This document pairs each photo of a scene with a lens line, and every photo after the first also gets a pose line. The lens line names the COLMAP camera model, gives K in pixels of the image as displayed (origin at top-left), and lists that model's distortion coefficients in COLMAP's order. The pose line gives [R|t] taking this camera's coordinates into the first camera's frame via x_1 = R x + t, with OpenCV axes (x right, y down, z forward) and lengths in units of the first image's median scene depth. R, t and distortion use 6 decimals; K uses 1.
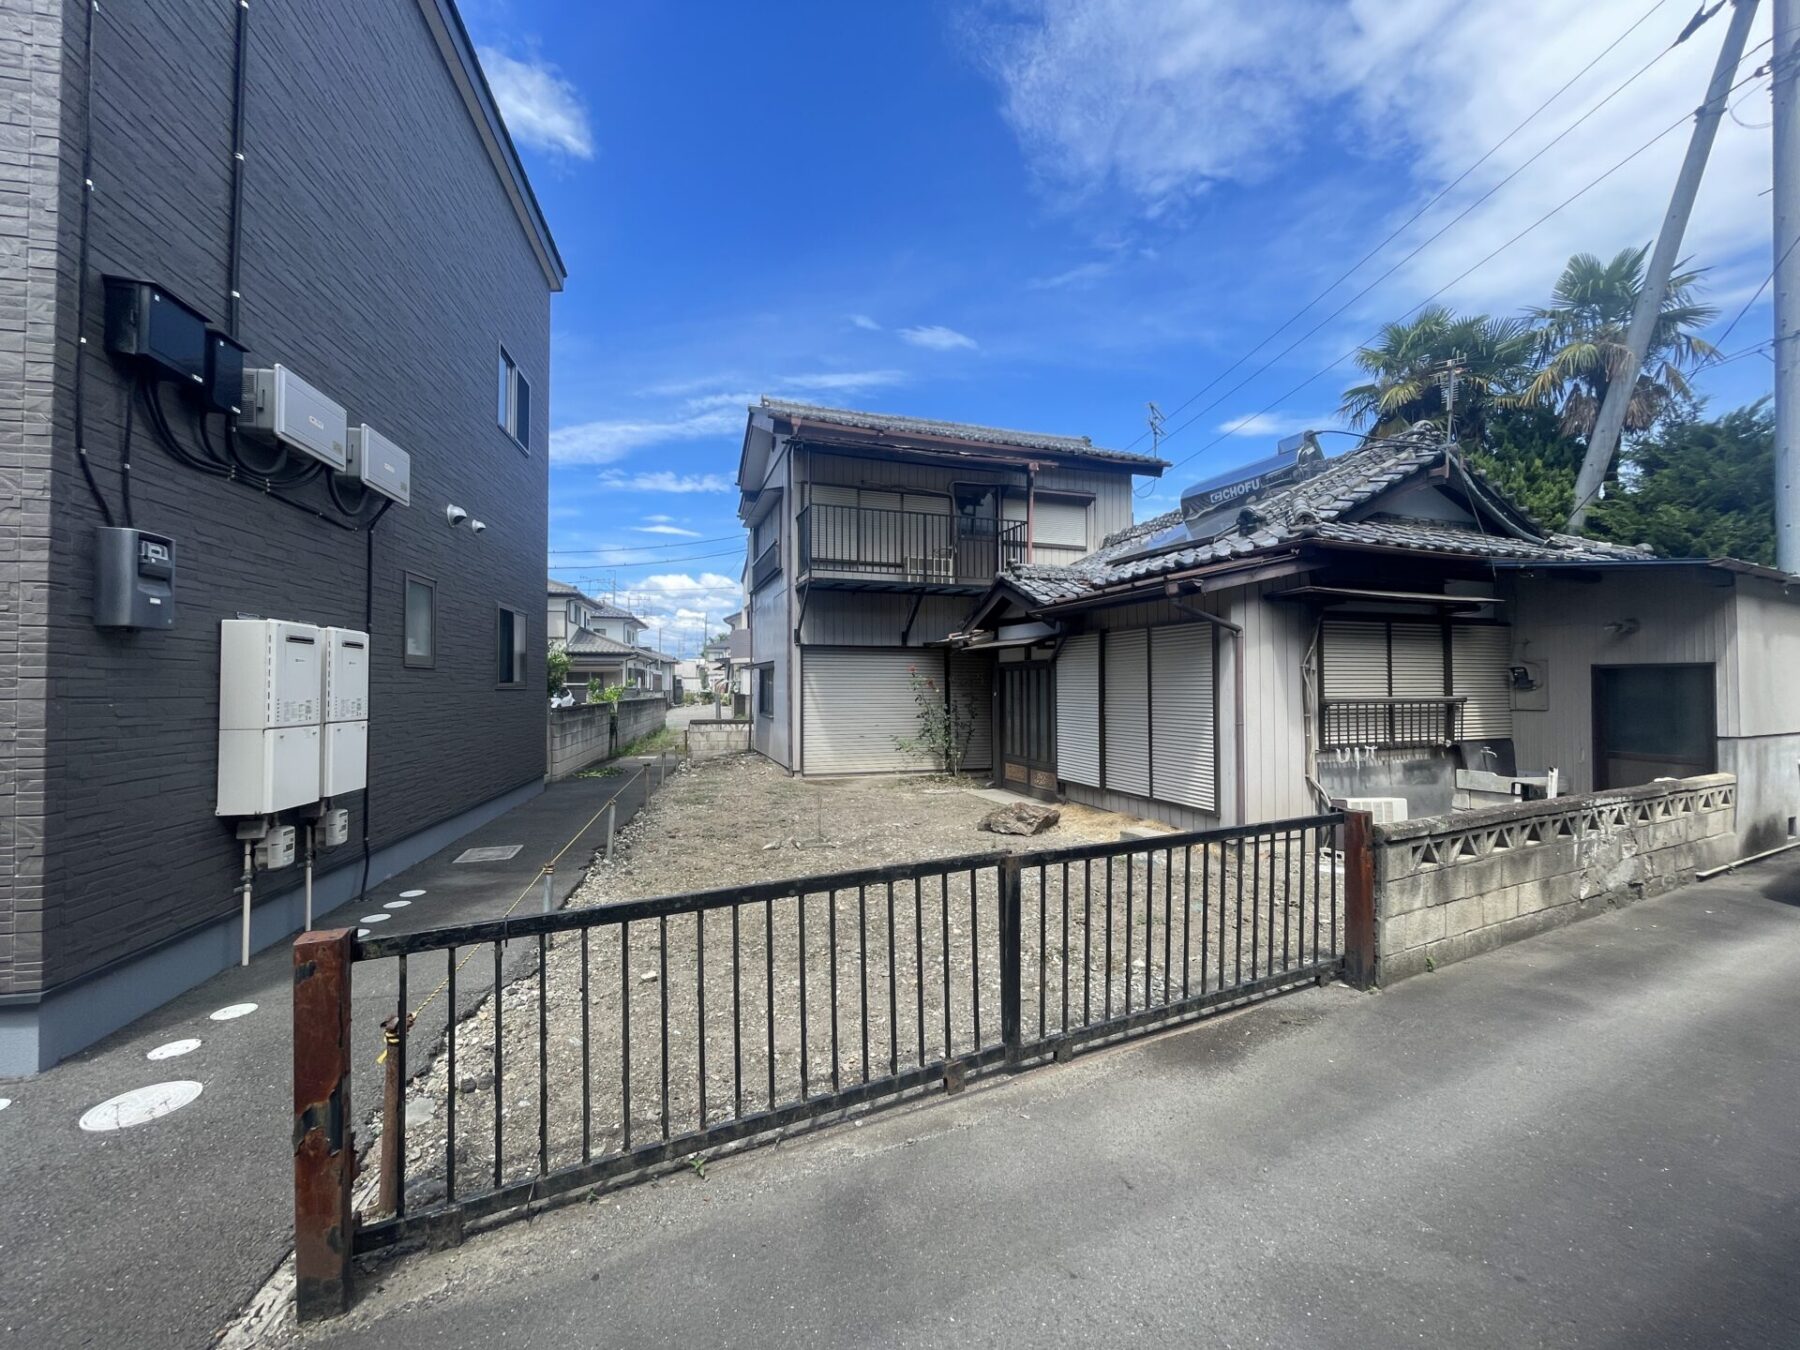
lens RADIAL K [[731.8, 0, 894.7], [0, 731.8, 670.5], [0, 0, 1]] dist [-0.002112, 0.000494]
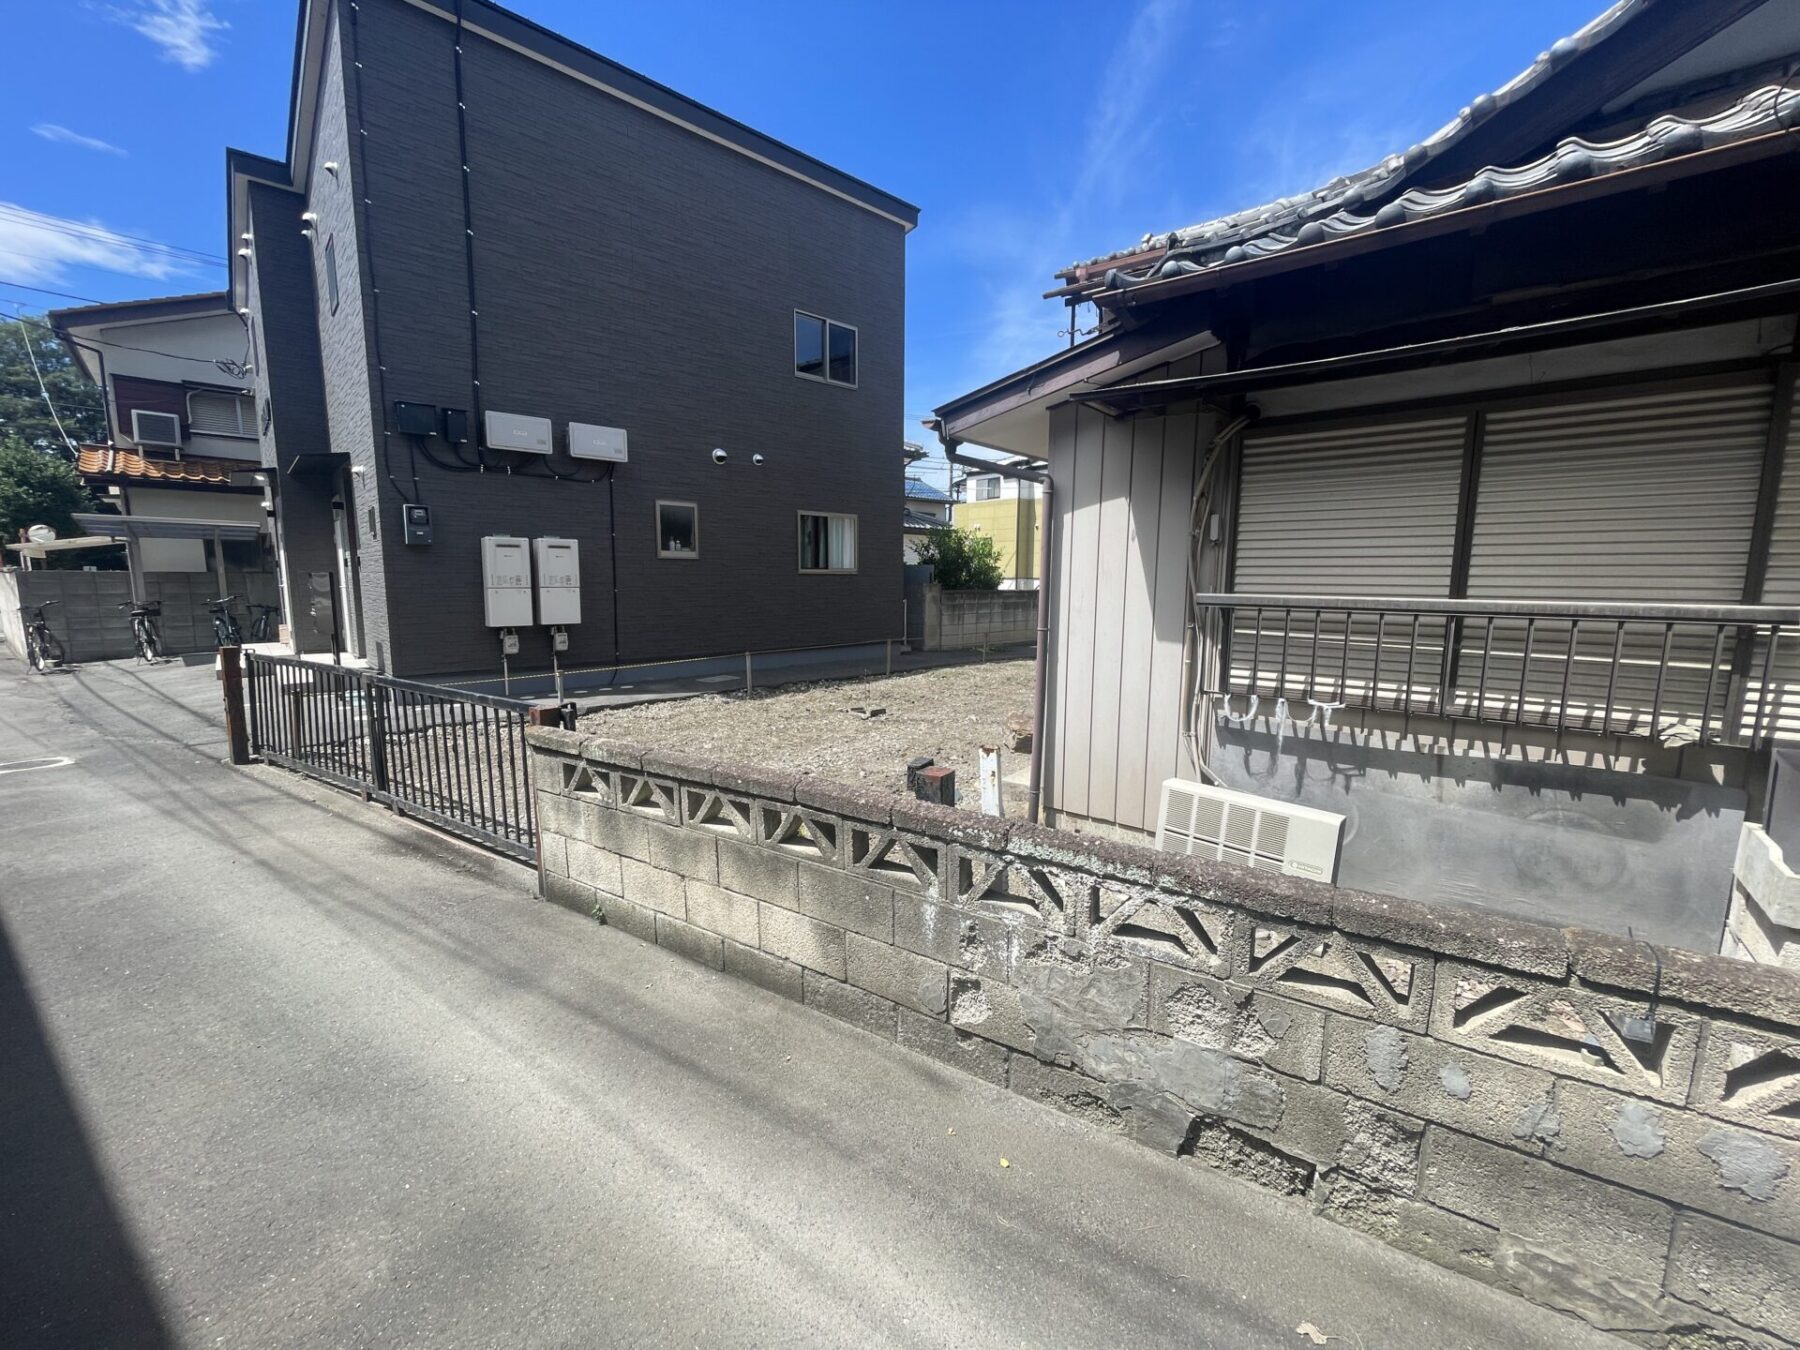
lens RADIAL K [[728.0, 0, 897.3], [0, 728.0, 671.2], [0, 0, 1]] dist [-0.001989, 0.000338]
pose [[0.501292, 0.118523, -0.857122, 0.715785], [0.012155, 0.989512, 0.143939, 0.010496], [0.865193, -0.082573, 0.494594, 0.415807]]
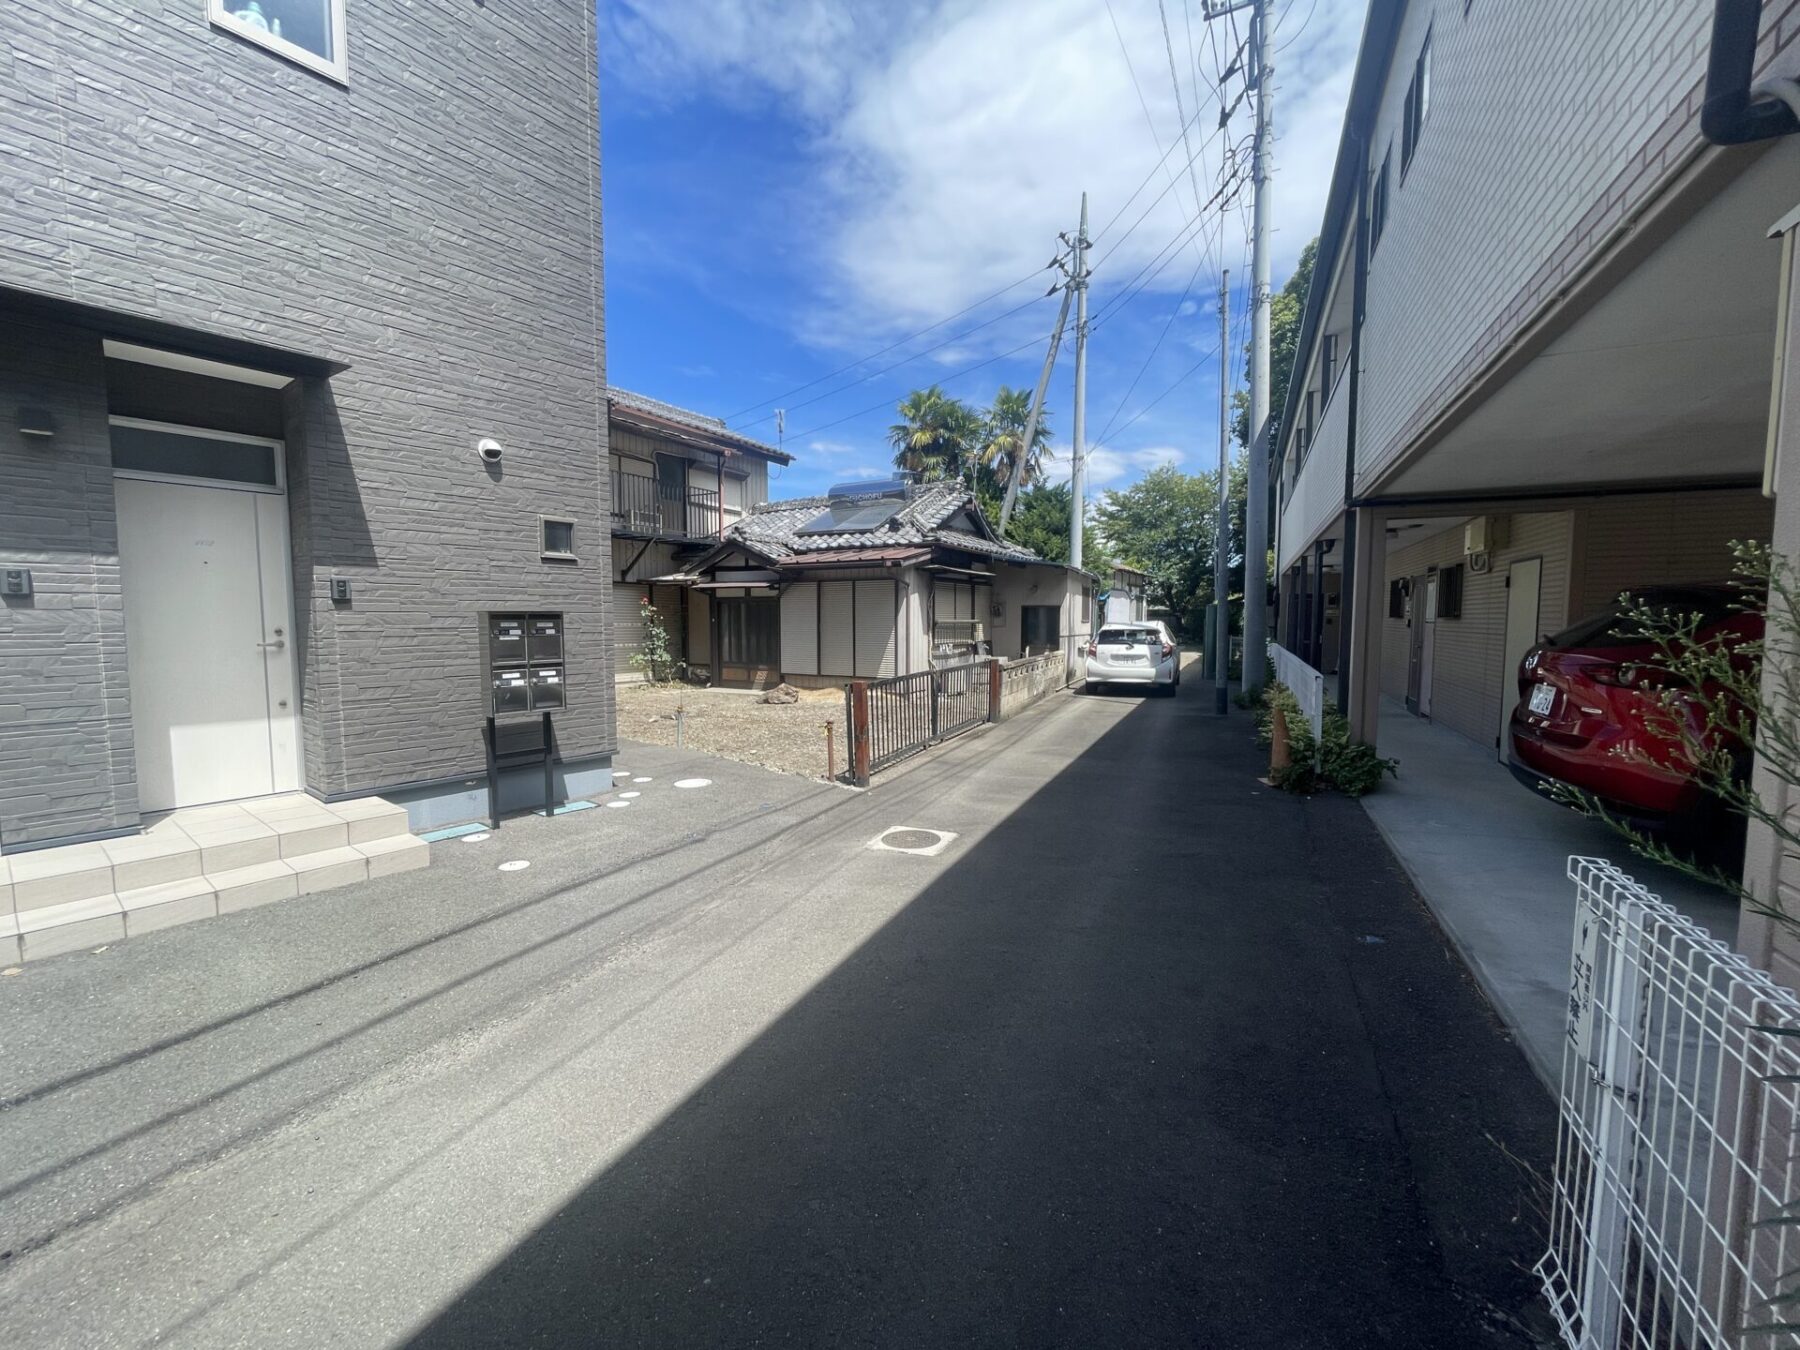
lens RADIAL K [[731.9, 0, 900.8], [0, 731.9, 670.2], [0, 0, 1]] dist [-0.000767, 0.000973]
pose [[0.761271, -0.042444, 0.647043, -0.612755], [-0.016865, 0.996222, 0.085192, 0.003380], [-0.648214, -0.075767, 0.757679, -0.364430]]
